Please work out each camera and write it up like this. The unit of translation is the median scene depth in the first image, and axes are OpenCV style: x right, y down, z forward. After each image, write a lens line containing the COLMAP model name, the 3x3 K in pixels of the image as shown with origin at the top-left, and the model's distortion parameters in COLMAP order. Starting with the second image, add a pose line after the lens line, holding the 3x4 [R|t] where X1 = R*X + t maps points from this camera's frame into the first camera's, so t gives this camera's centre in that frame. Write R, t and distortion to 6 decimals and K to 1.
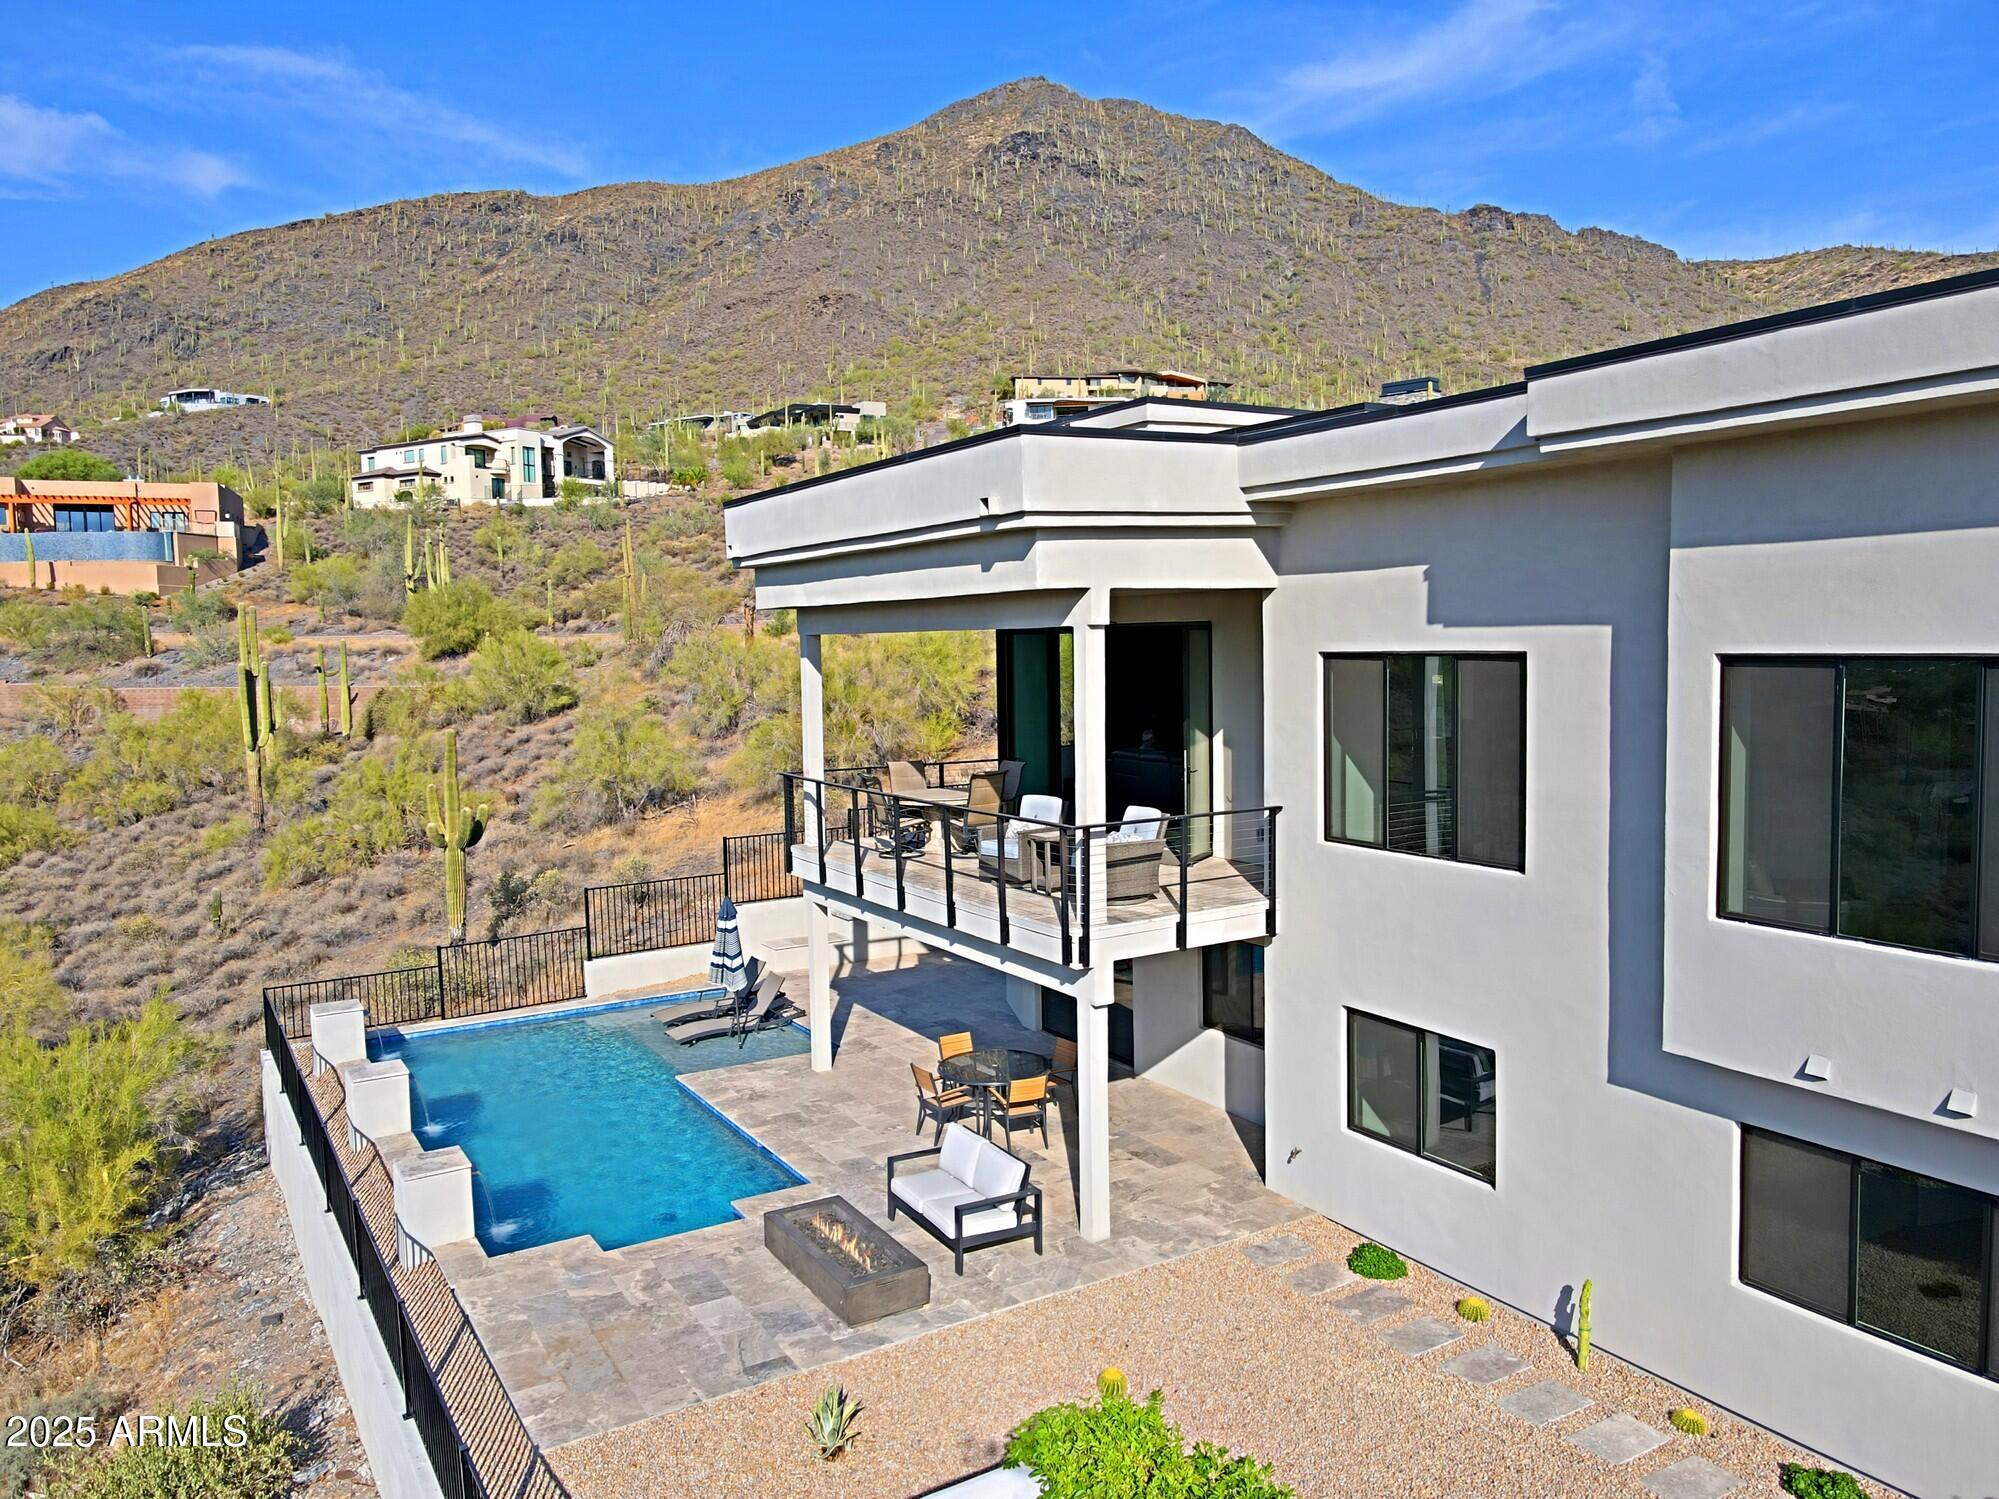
lens RADIAL K [[1470.4, 0, 1006.4], [0, 1470.4, 748.9], [0, 0, 1]] dist [-0.004702, 0.039526]
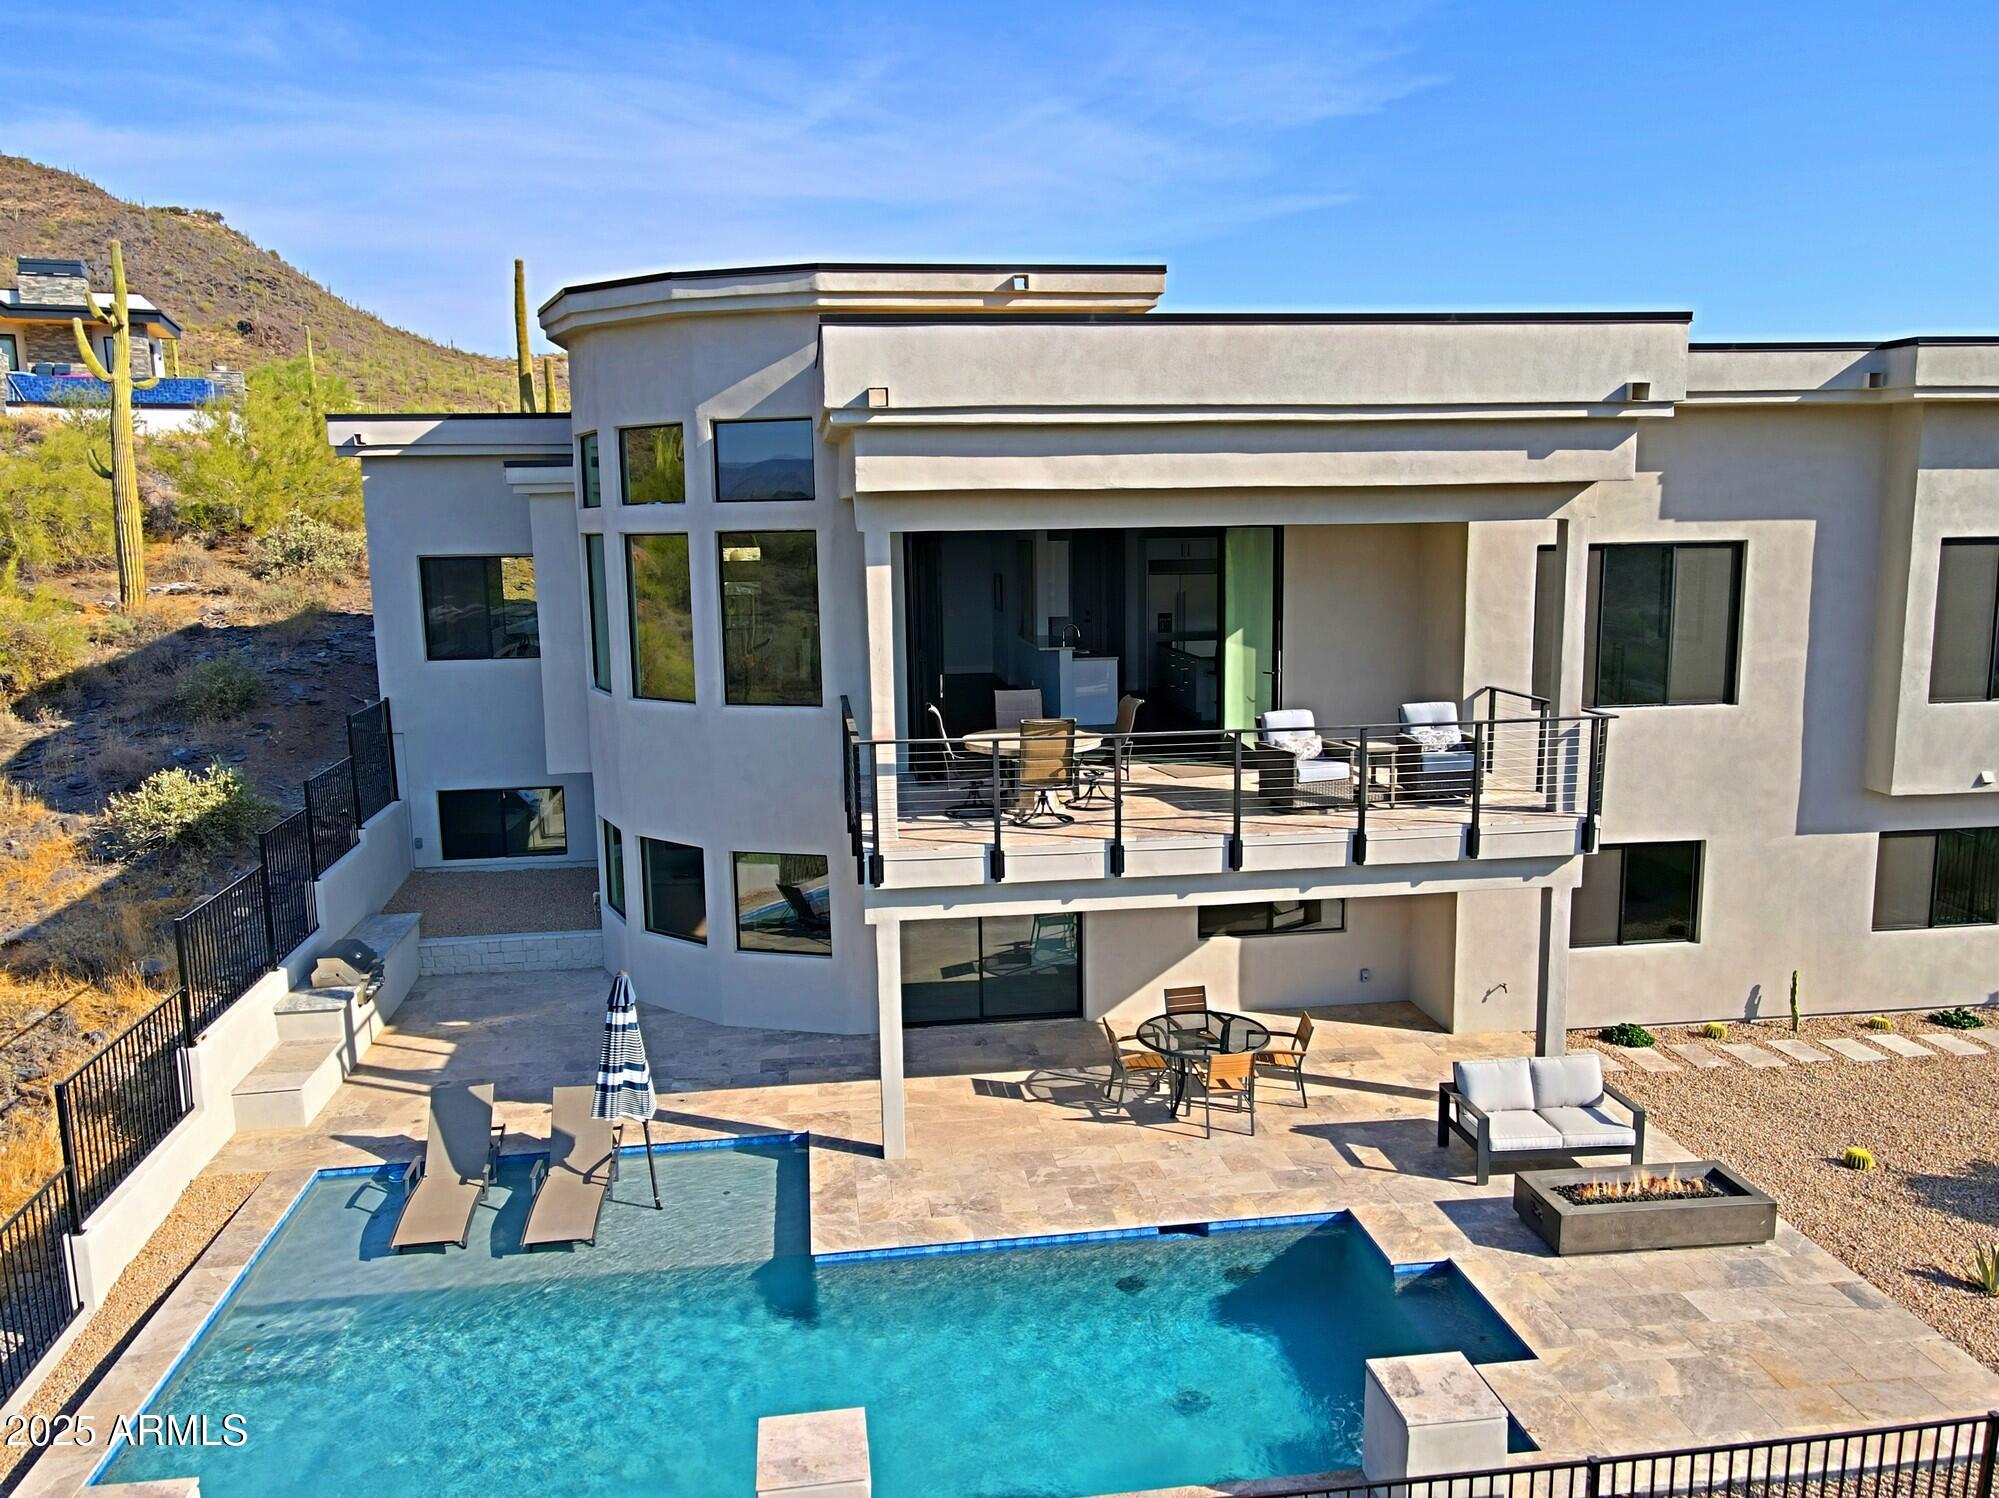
lens RADIAL K [[1470.4, 0, 1006.4], [0, 1470.4, 748.4], [0, 0, 1]] dist [-0.004702, 0.039526]
pose [[0.395203, -0.129881, 0.909366, -1.072808], [0.078167, 0.991118, 0.107587, -0.068657], [-0.915262, 0.028564, 0.401845, 0.990085]]
